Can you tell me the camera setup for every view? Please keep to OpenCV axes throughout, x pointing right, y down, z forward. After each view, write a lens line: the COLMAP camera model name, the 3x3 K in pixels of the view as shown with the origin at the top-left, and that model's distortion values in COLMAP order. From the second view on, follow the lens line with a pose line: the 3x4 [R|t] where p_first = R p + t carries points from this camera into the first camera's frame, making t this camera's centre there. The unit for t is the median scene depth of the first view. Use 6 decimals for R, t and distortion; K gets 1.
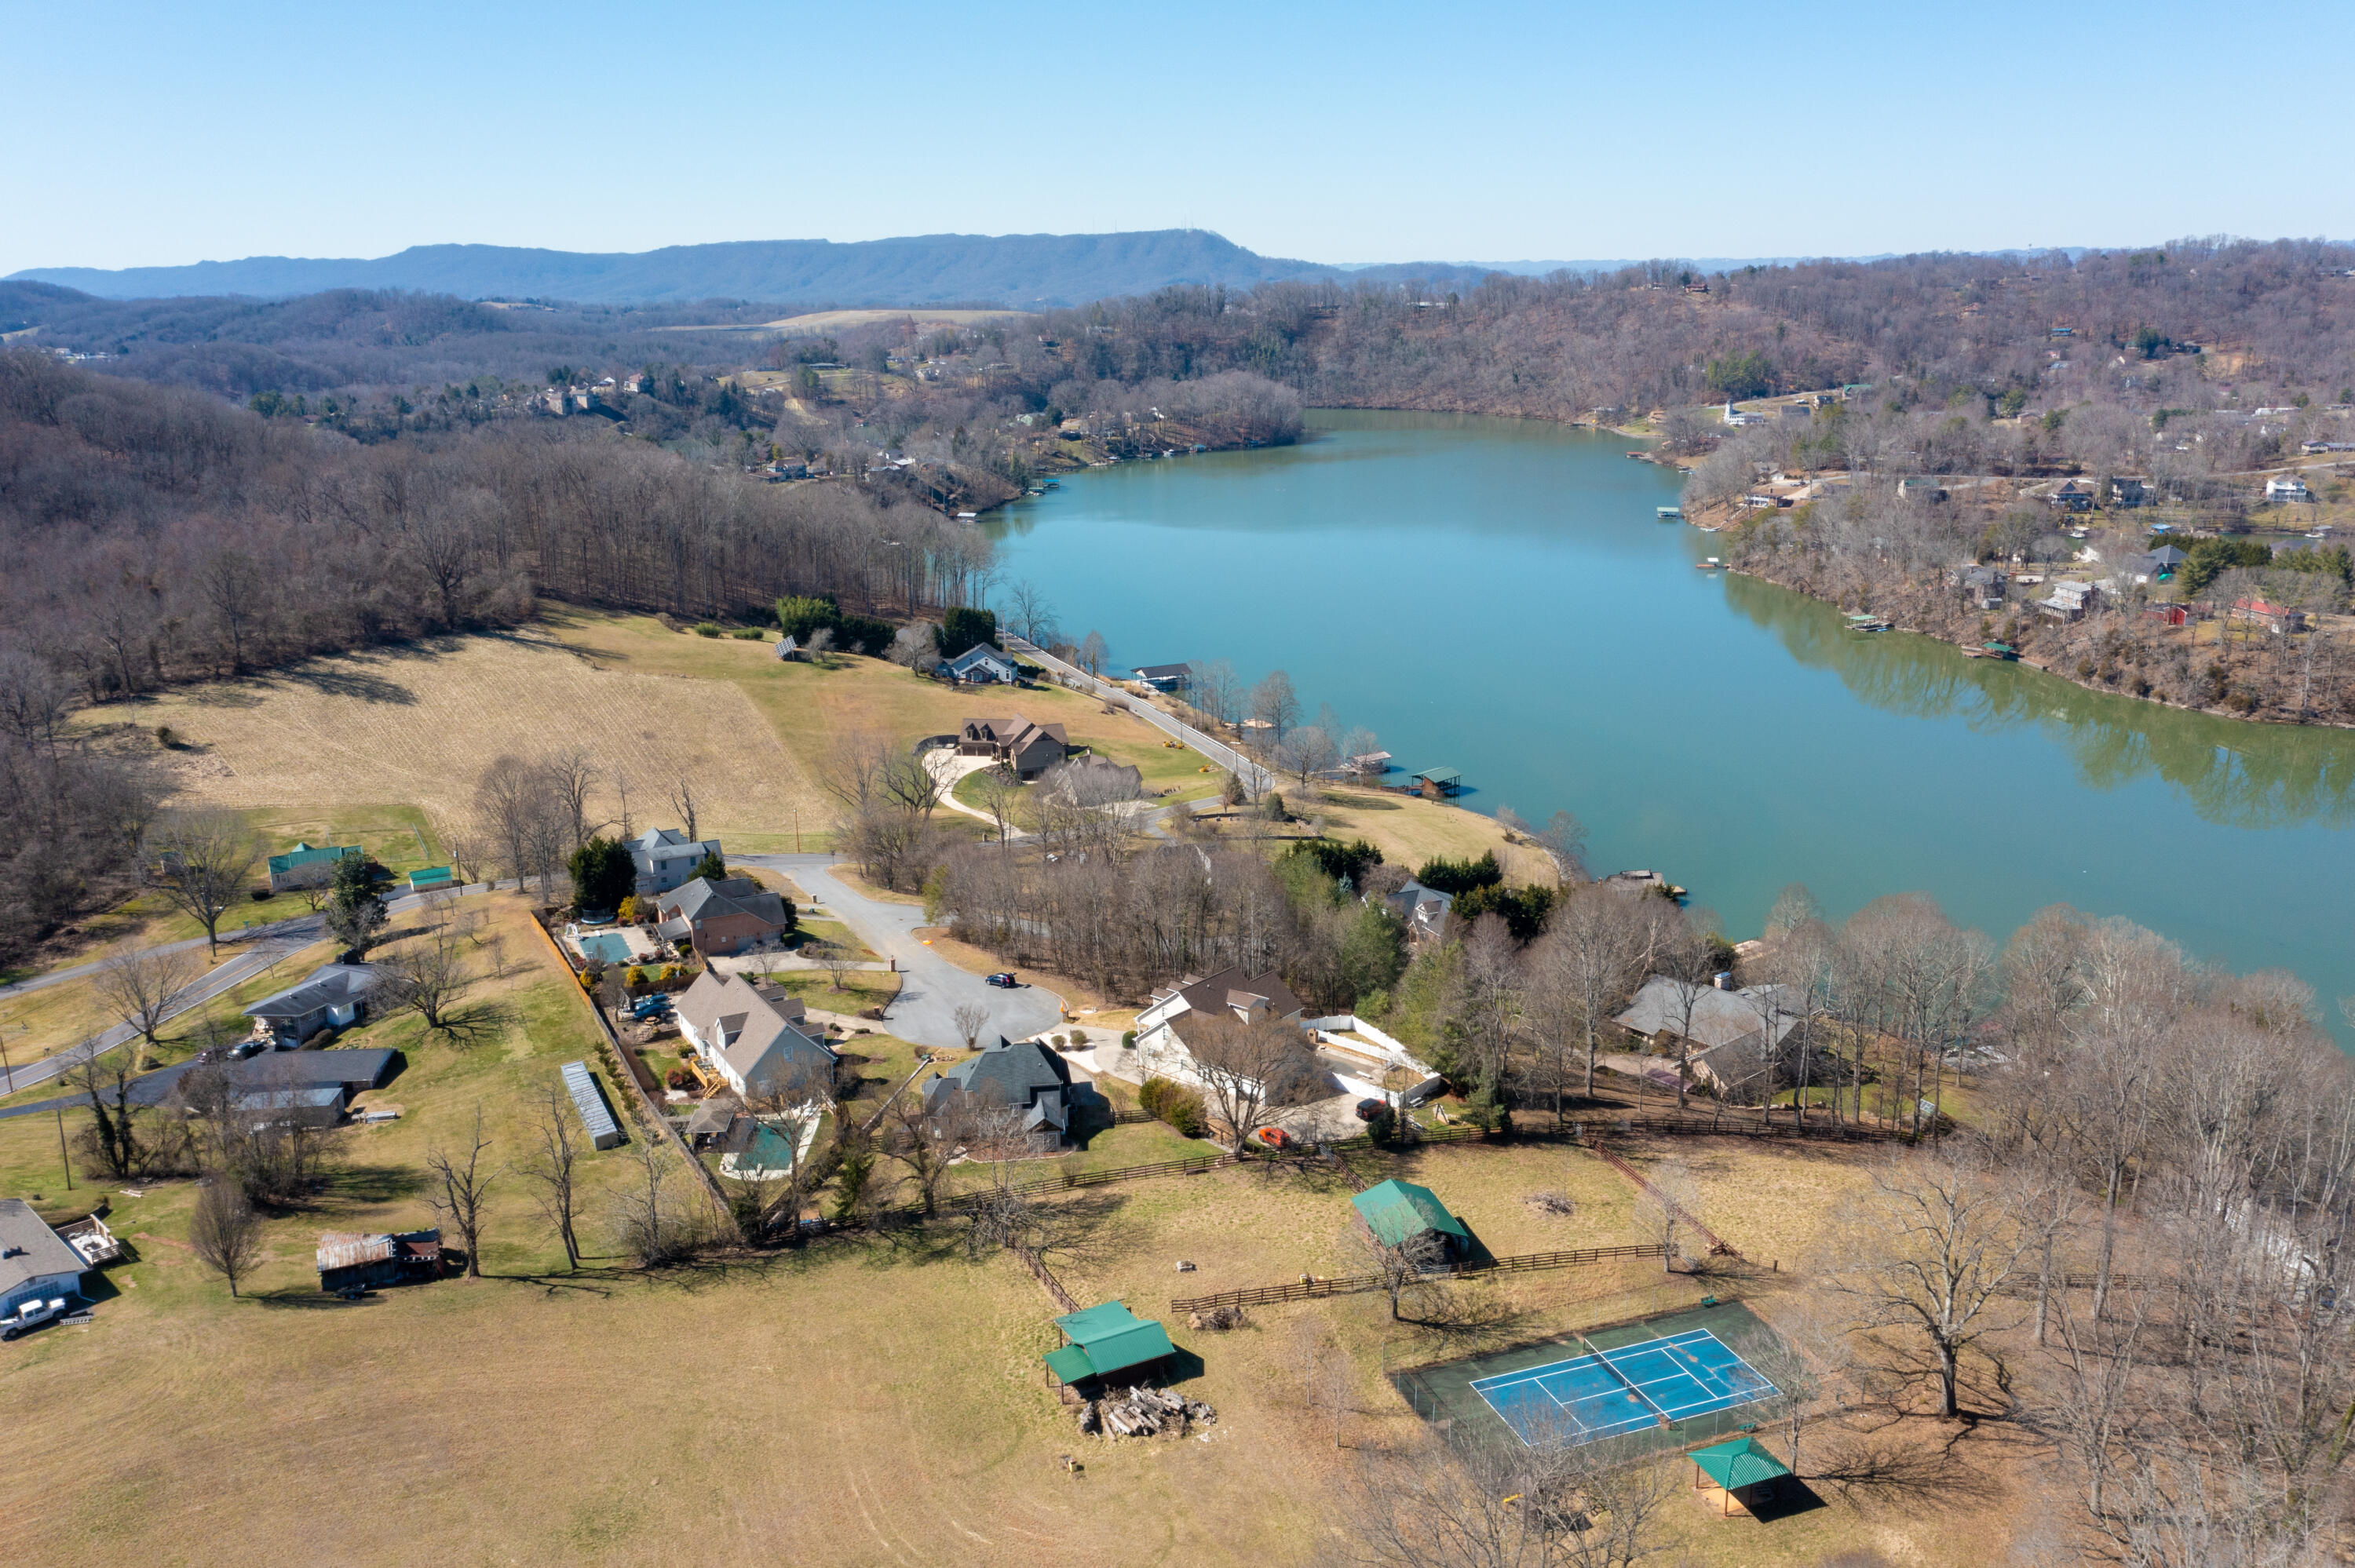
lens RADIAL K [[1873.4, 0, 1182.1], [0, 1873.4, 781.1], [0, 0, 1]] dist [-0.002696, 0.008109]
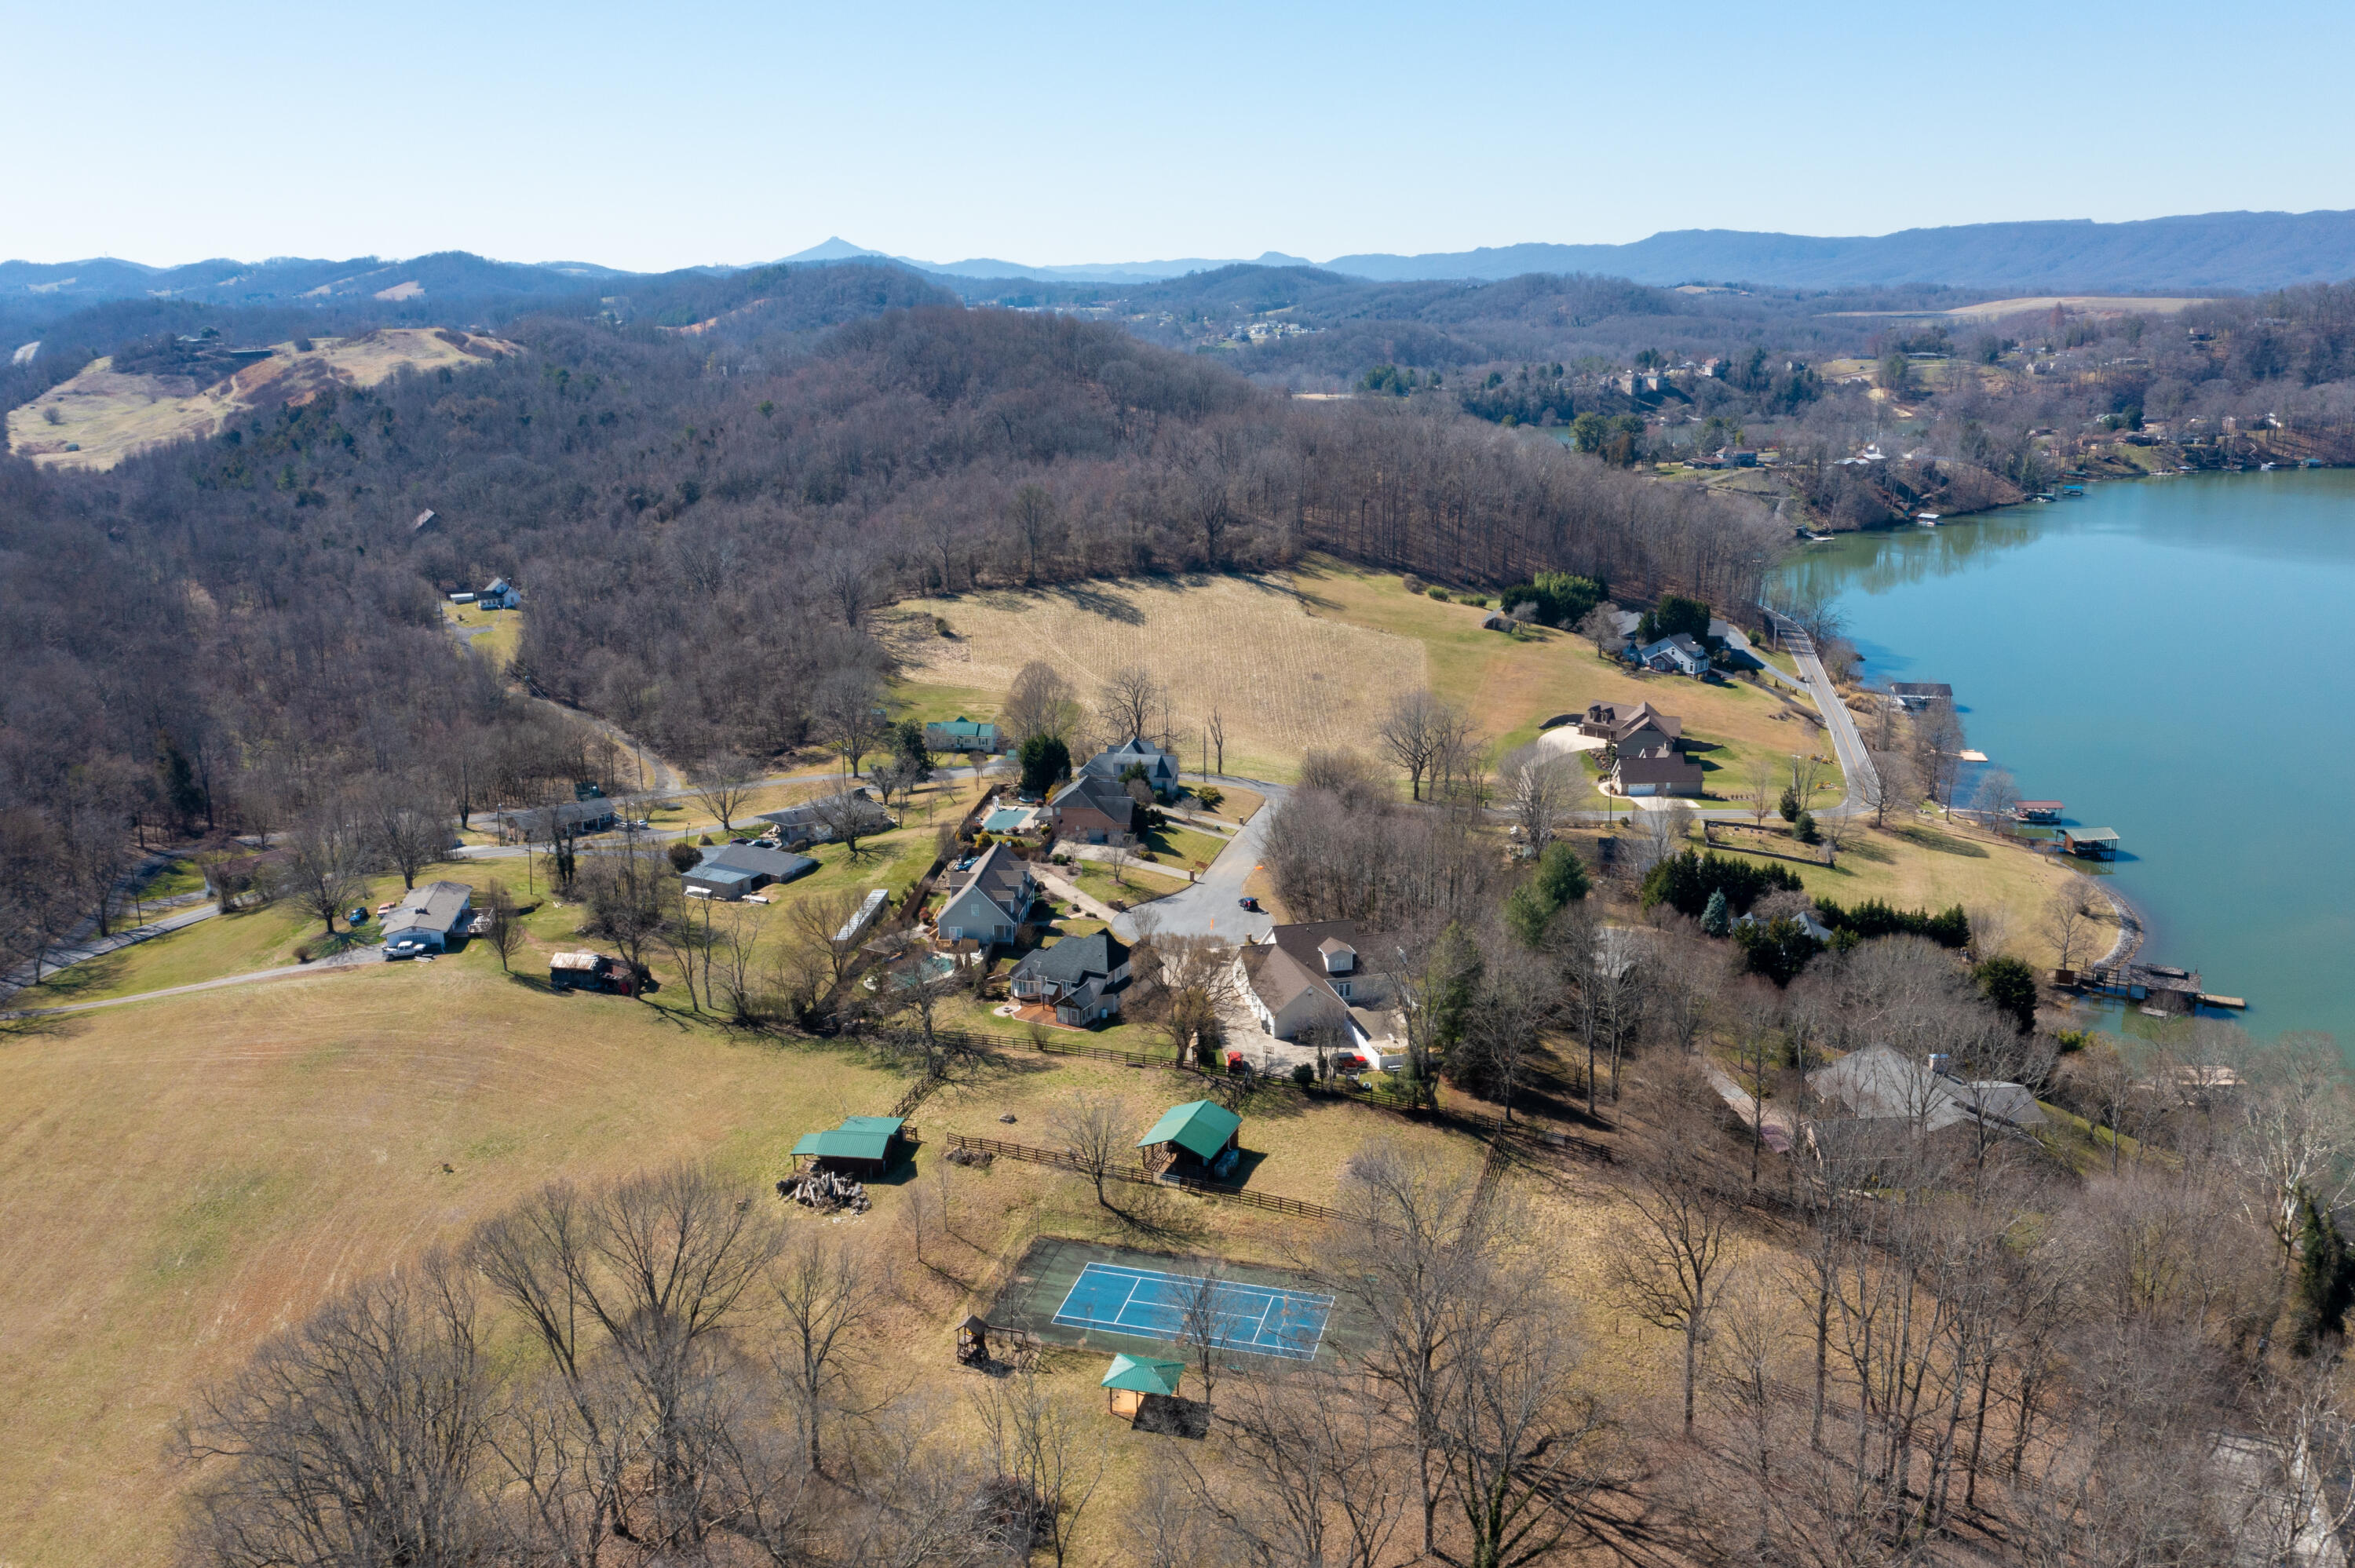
lens RADIAL K [[1873.4, 0, 1182.1], [0, 1873.4, 781.1], [0, 0, 1]] dist [-0.002696, 0.008109]
pose [[0.809596, 0.154824, -0.566201, 0.267008], [-0.150319, 0.987108, 0.054982, -0.011242], [0.567414, 0.040597, 0.822432, 0.033090]]
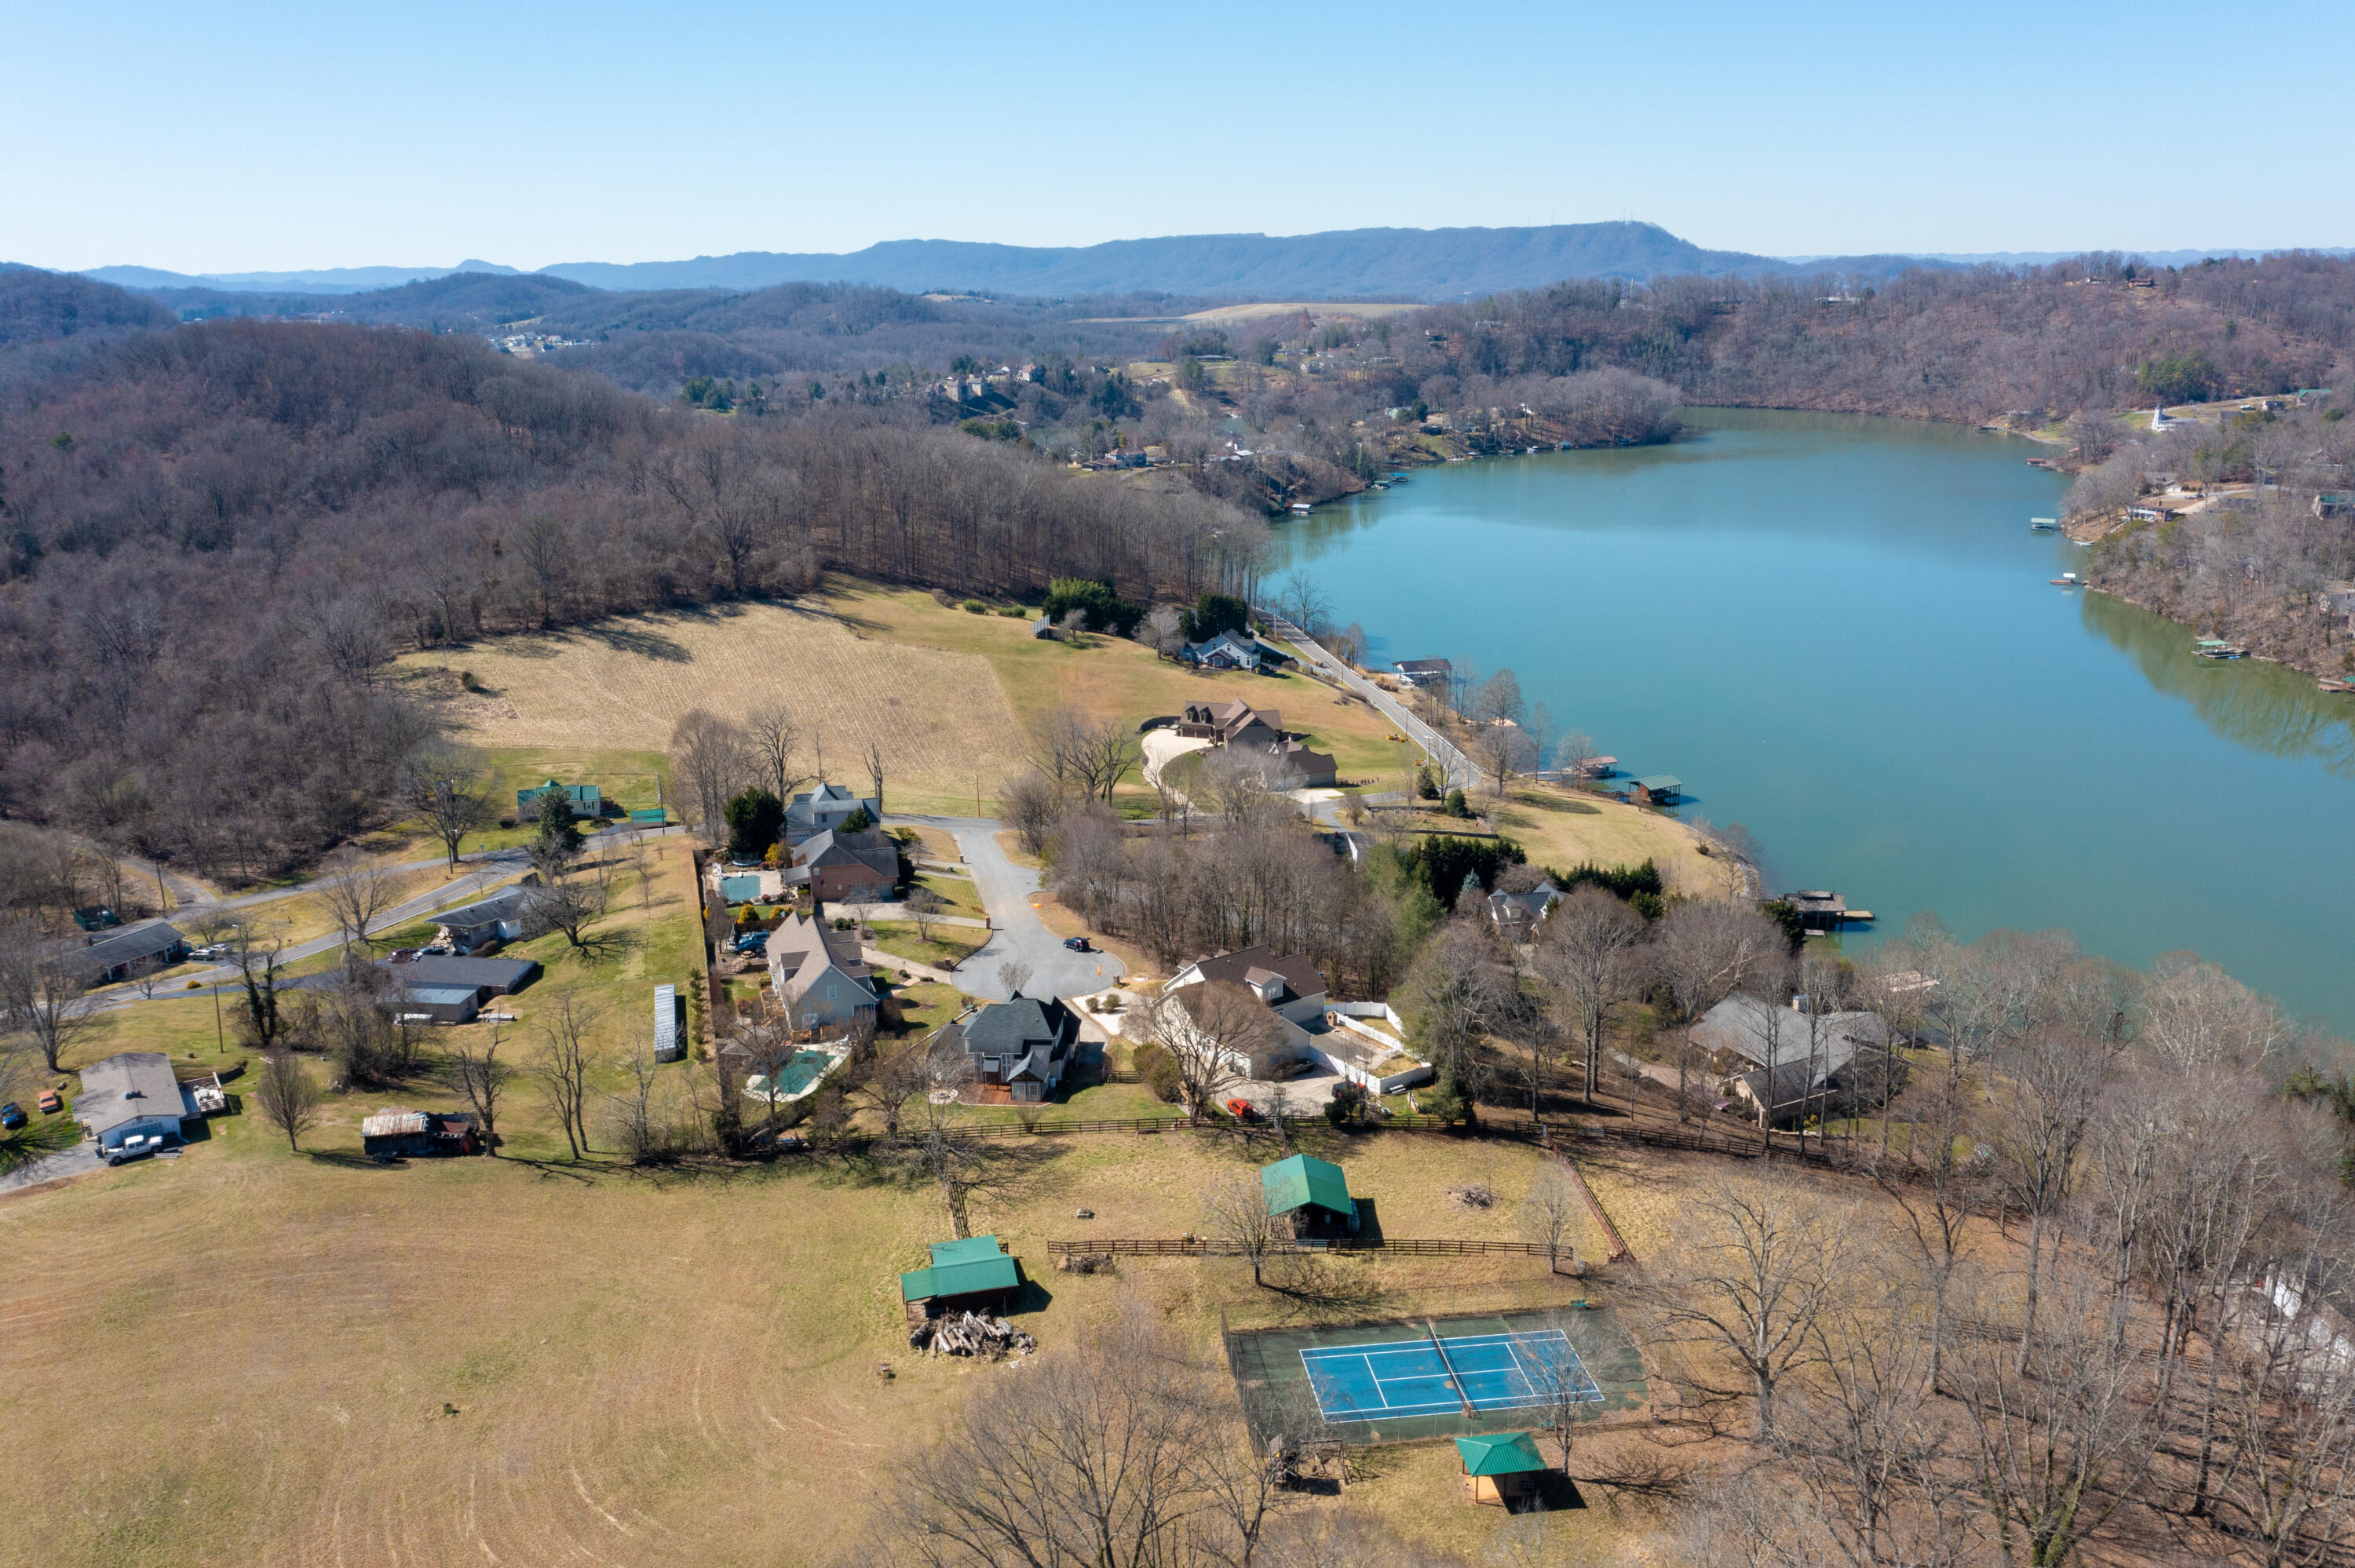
lens RADIAL K [[1873.4, 0, 1182.1], [0, 1873.4, 781.1], [0, 0, 1]] dist [-0.002696, 0.008109]
pose [[0.974473, 0.058604, -0.216721, 0.100000], [-0.057879, 0.998276, 0.009696, 0.000762], [0.216916, 0.003095, 0.976185, -0.007278]]
